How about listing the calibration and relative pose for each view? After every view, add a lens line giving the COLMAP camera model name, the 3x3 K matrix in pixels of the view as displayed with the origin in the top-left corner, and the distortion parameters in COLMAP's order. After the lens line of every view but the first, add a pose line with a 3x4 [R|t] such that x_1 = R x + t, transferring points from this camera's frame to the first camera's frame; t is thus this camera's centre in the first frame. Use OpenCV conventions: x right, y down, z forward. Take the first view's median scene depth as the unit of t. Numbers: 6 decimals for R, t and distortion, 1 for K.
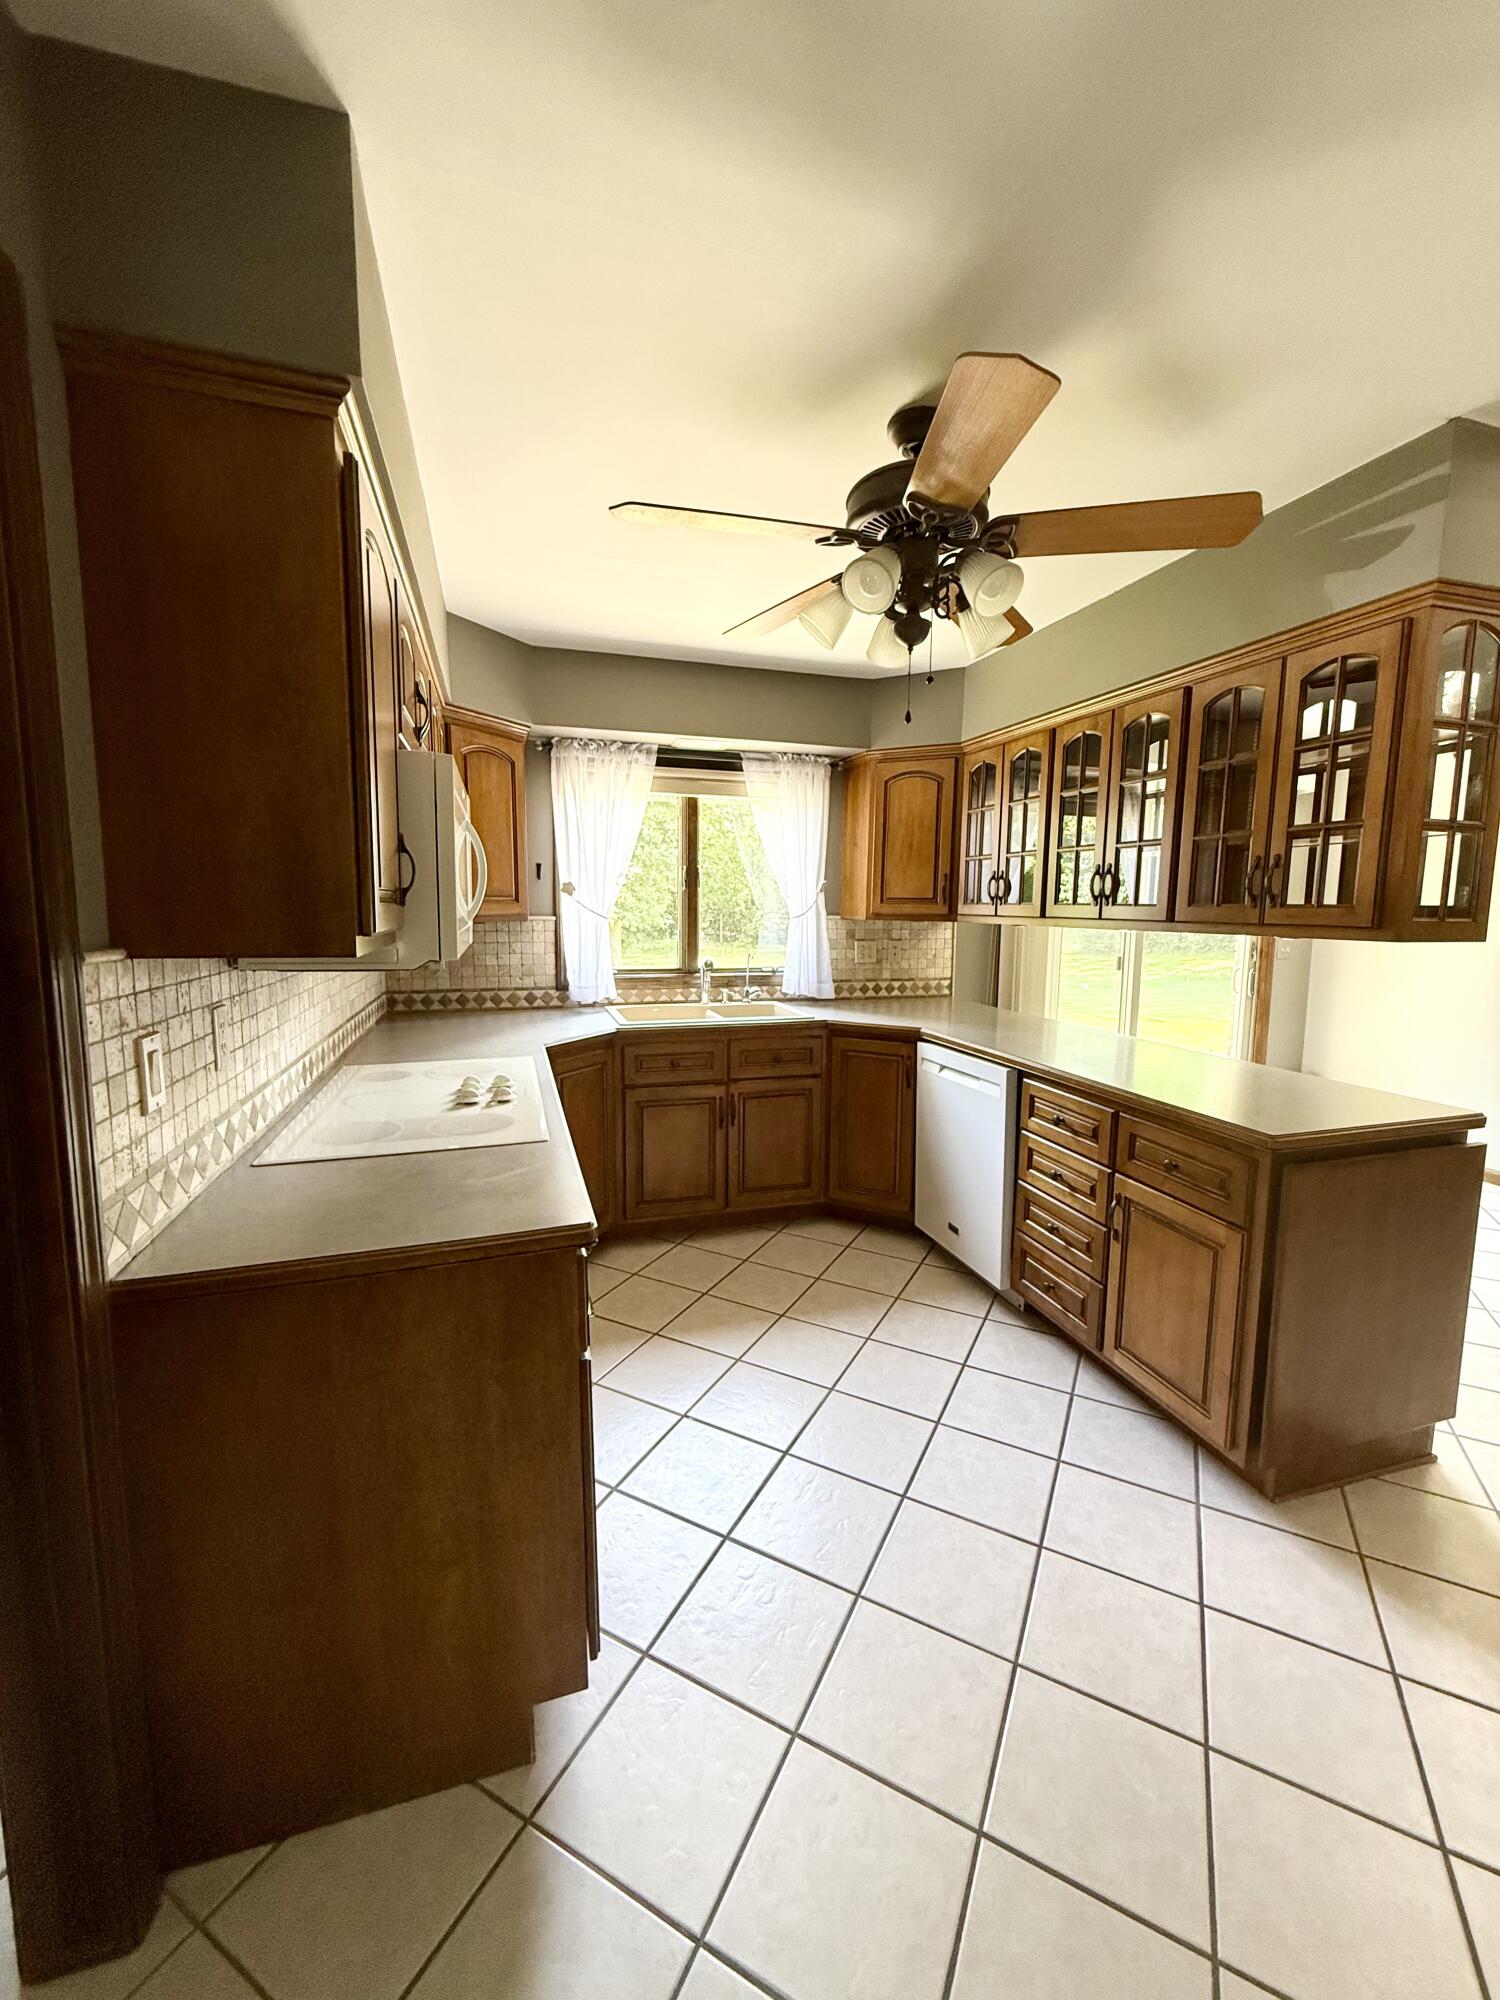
lens RADIAL K [[799.0, 0, 758.5], [0, 799.0, 997.1], [0, 0, 1]] dist [-0.000117, 0.000295]
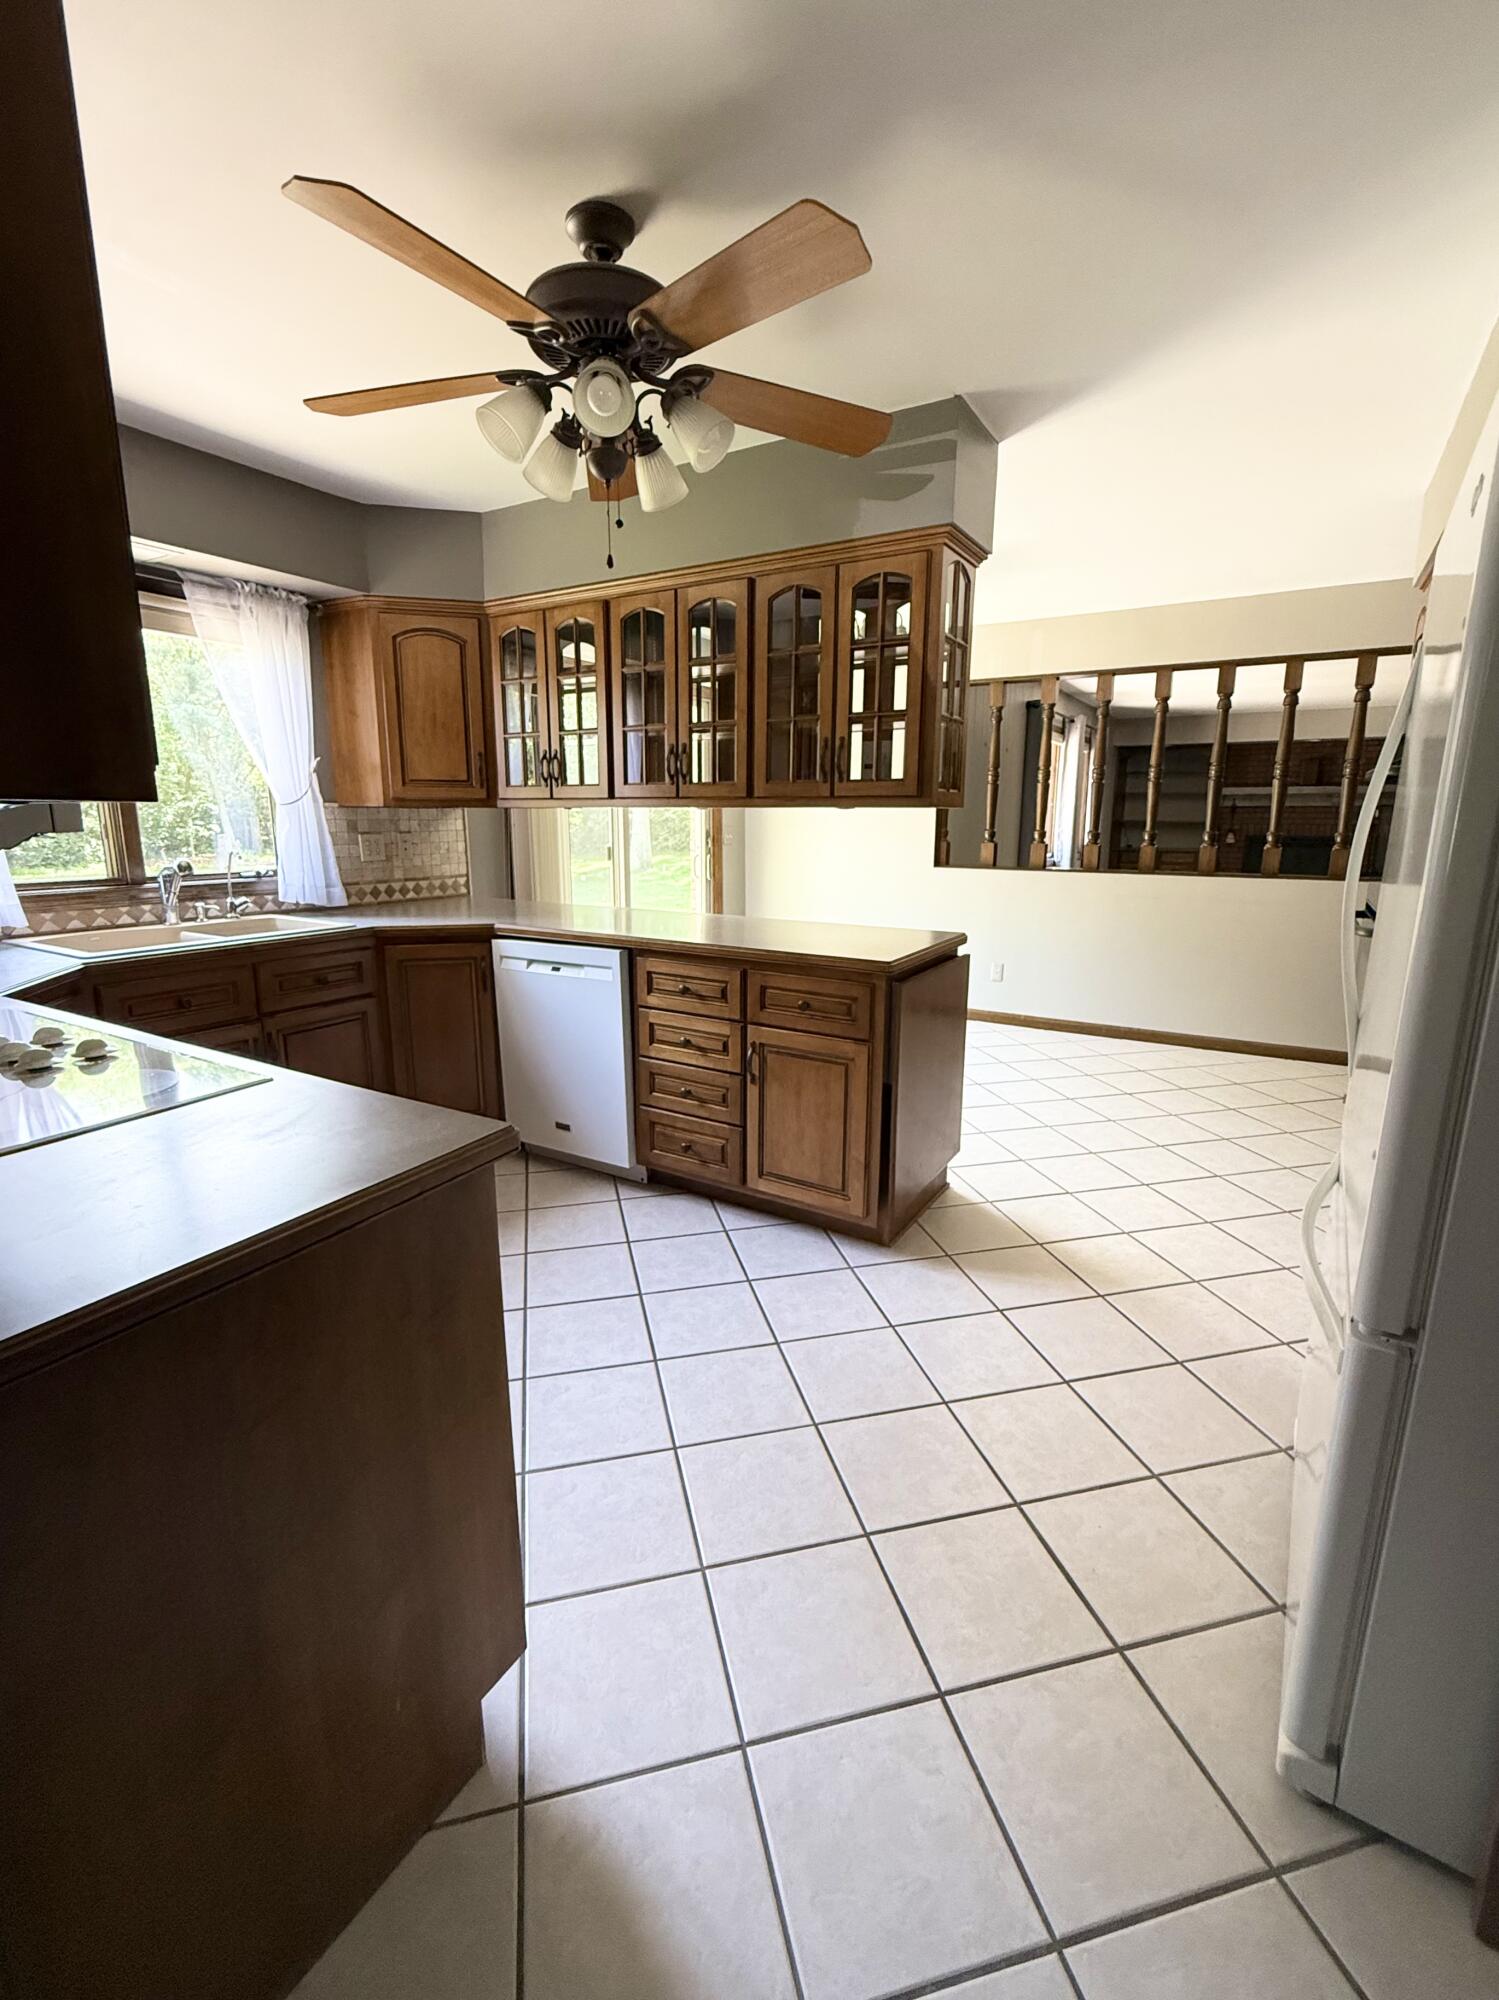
lens RADIAL K [[881.5, 0, 748.7], [0, 881.5, 995.6], [0, 0, 1]] dist [0.008791, 0.000926]
pose [[0.749514, -0.143661, 0.646213, -0.241177], [0.083699, 0.988900, 0.122767, 0.020496], [-0.656676, -0.037928, 0.753218, 0.052789]]
